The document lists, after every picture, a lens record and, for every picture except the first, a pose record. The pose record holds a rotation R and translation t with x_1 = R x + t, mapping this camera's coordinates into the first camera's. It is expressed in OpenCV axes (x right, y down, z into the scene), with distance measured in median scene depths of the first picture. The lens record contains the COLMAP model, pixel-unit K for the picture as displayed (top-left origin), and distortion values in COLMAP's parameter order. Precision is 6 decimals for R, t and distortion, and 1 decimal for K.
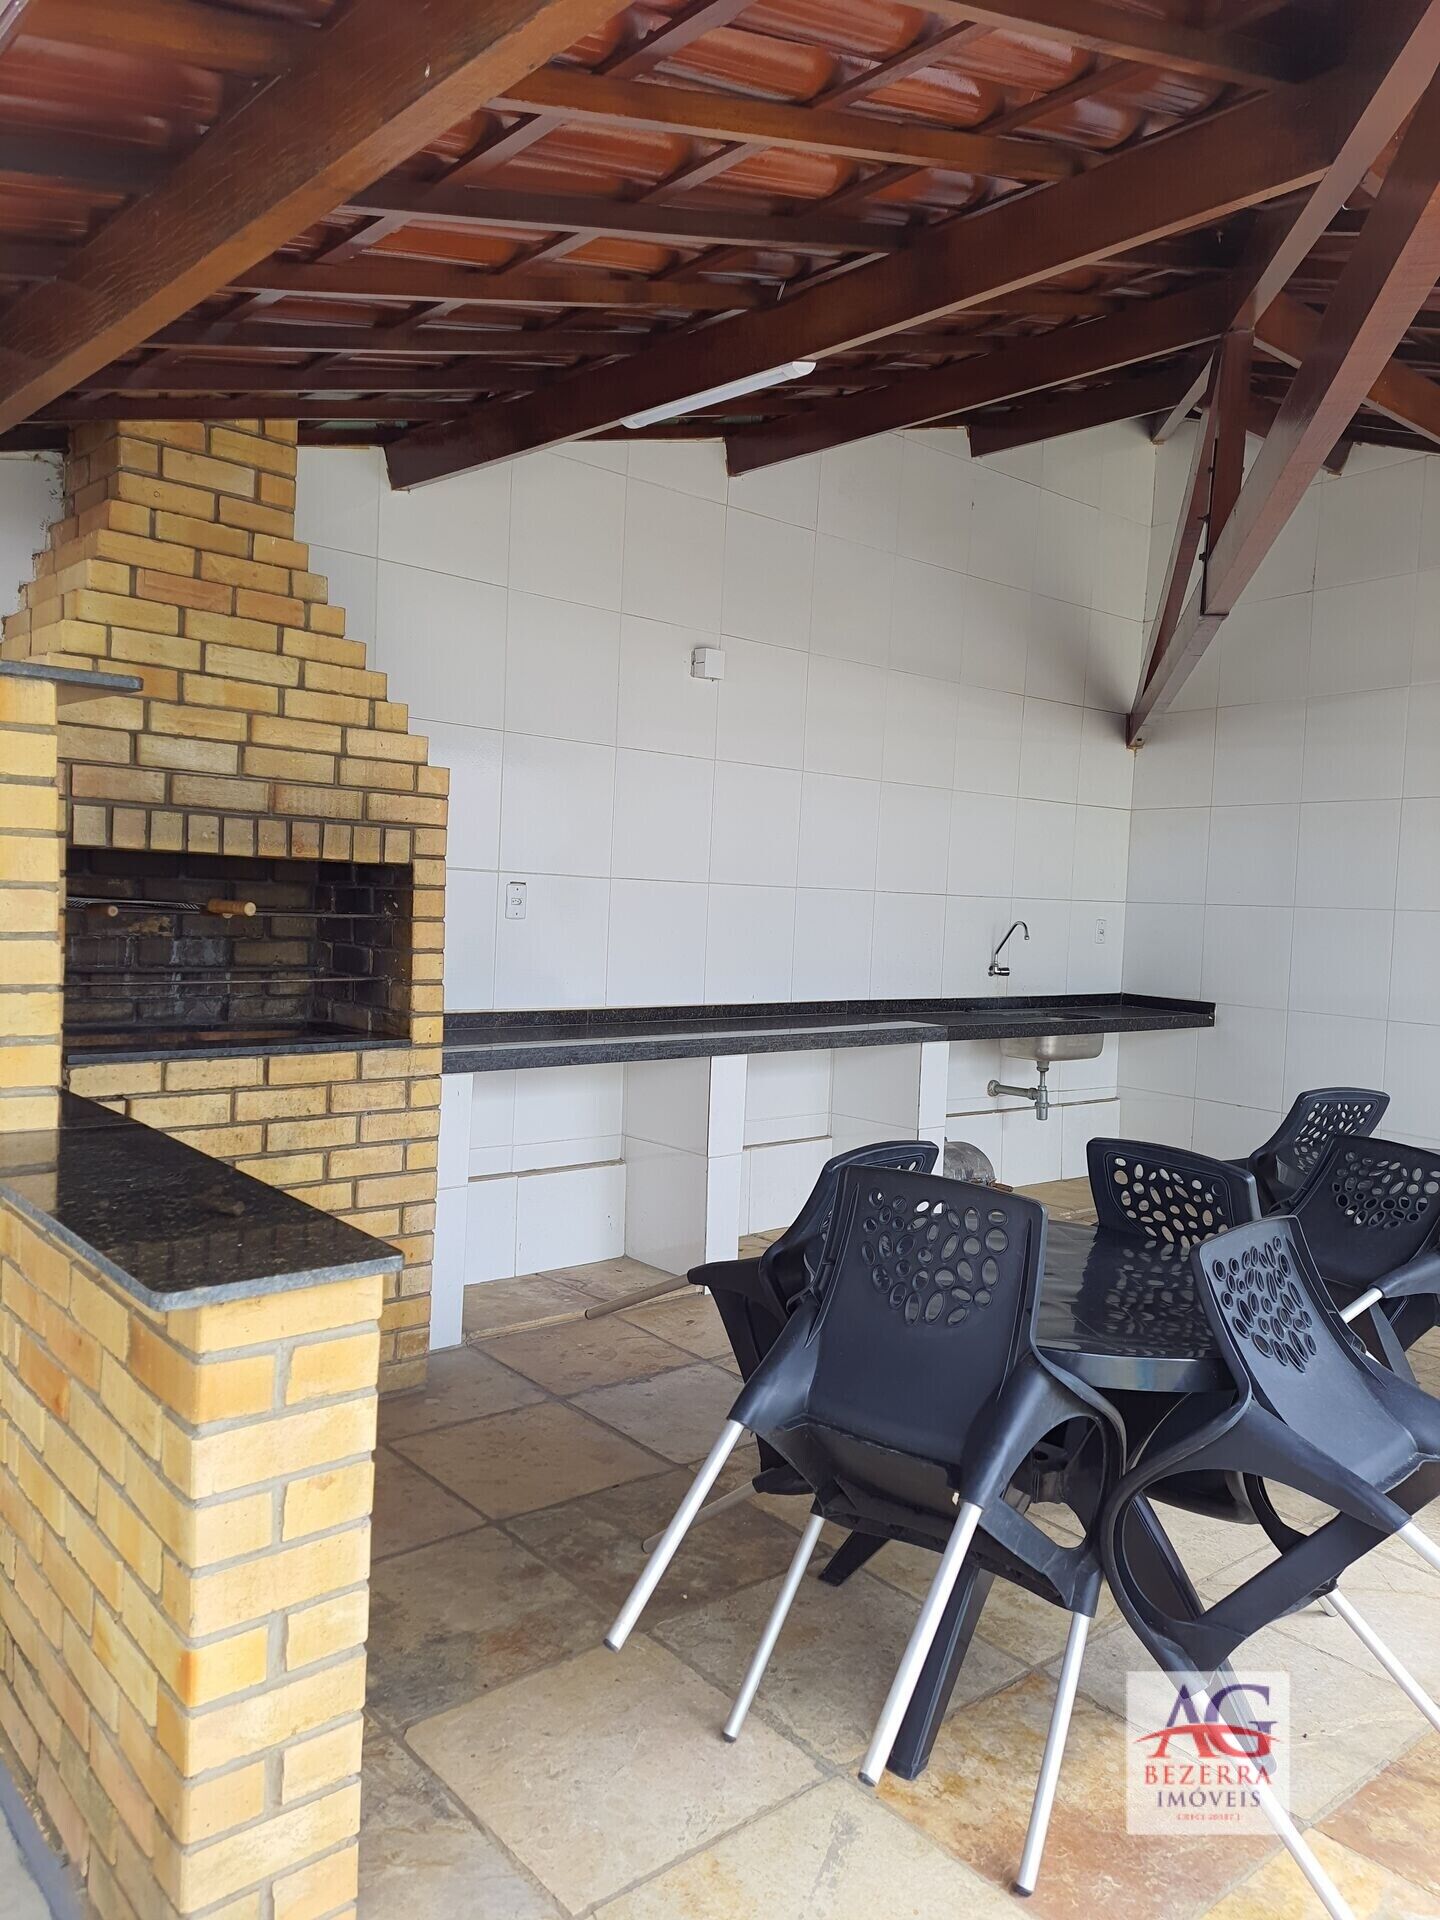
lens RADIAL K [[1360.1, 0, 719.7], [0, 1360.1, 948.4], [0, 0, 1]] dist [0.081943, -0.075343]
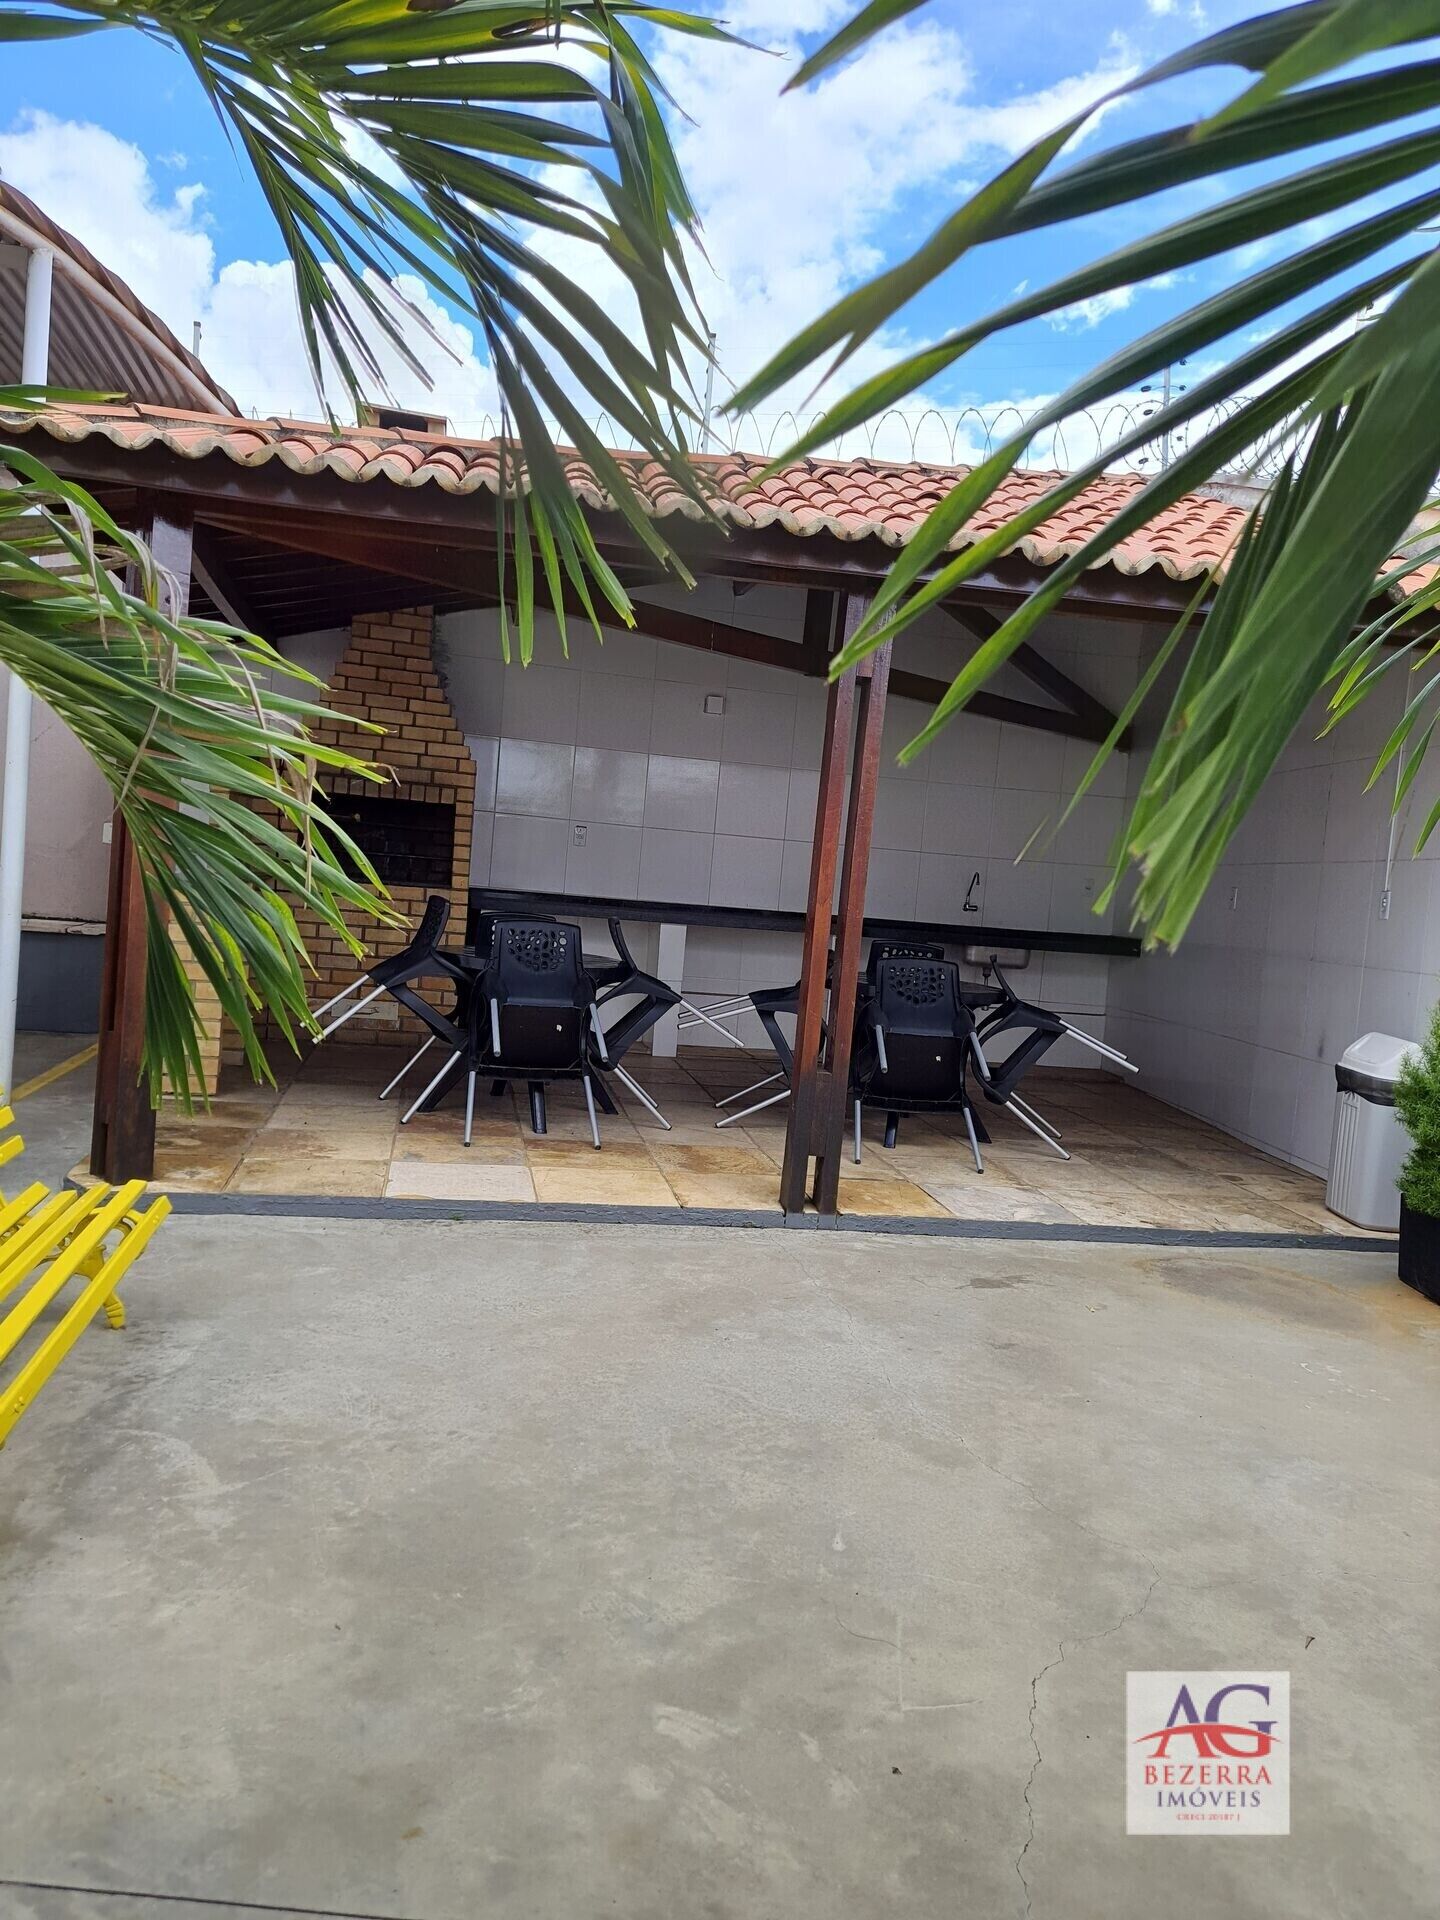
lens RADIAL K [[1360.1, 0, 721.7], [0, 1360.1, 944.1], [0, 0, 1]] dist [0.081943, -0.075343]
pose [[0.866603, 0.049767, -0.496511, 1.318765], [-0.063154, 0.997952, -0.010200, 0.166089], [0.494986, 0.040196, 0.867971, -0.712782]]
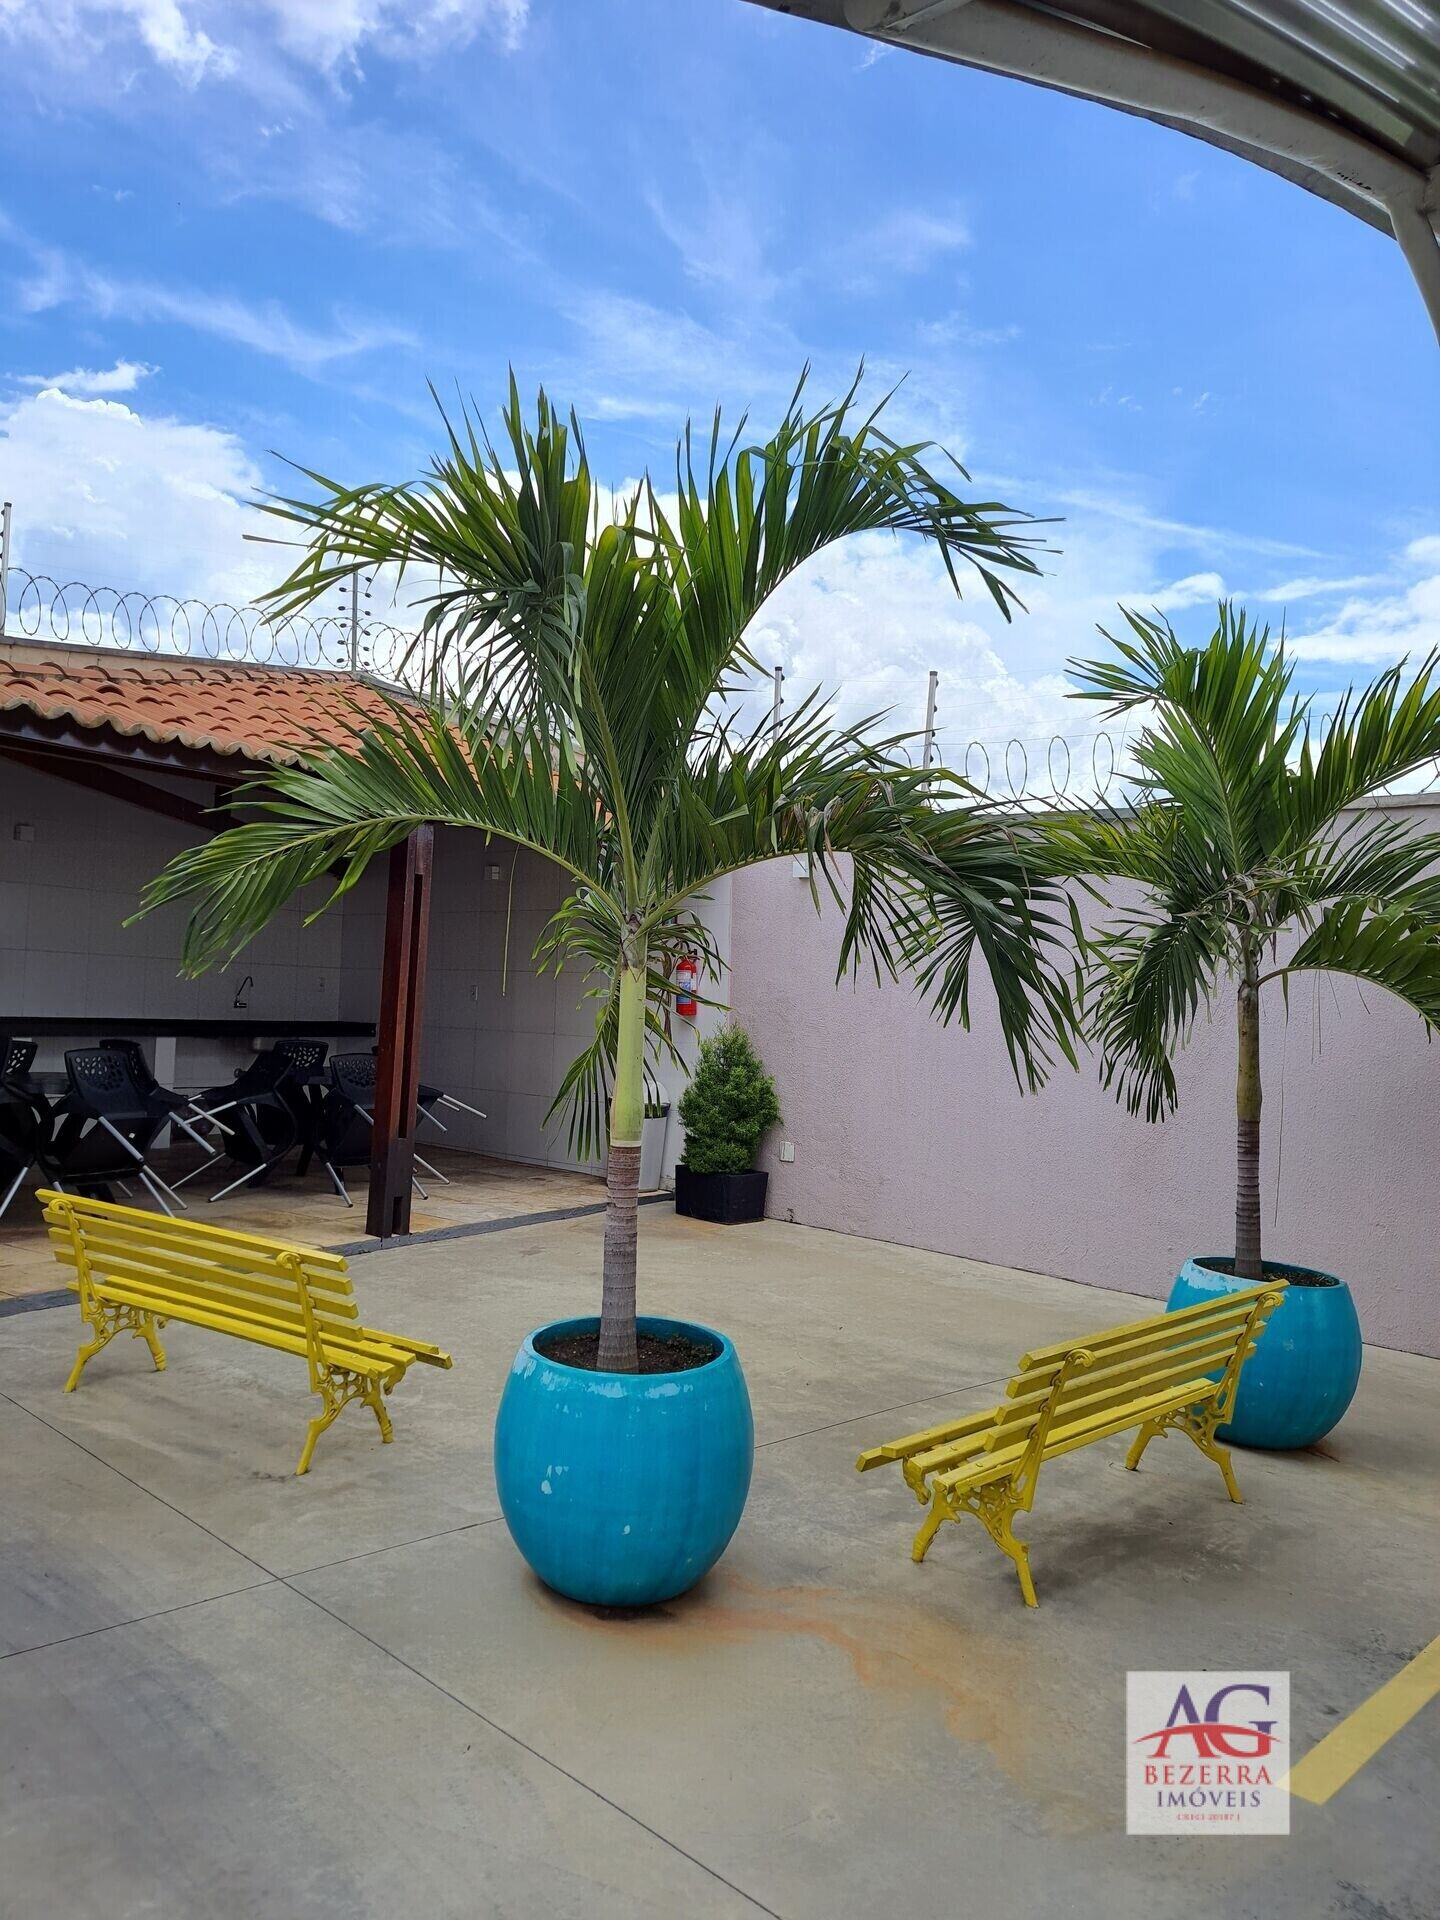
lens RADIAL K [[1360.1, 0, 702.1], [0, 1360.1, 975.4], [0, 0, 1]] dist [0.081943, -0.075343]
pose [[0.963438, 0.002073, 0.267923, 0.585522], [0.010607, 0.998891, -0.045872, 0.127776], [-0.267721, 0.047037, 0.962348, -1.589546]]
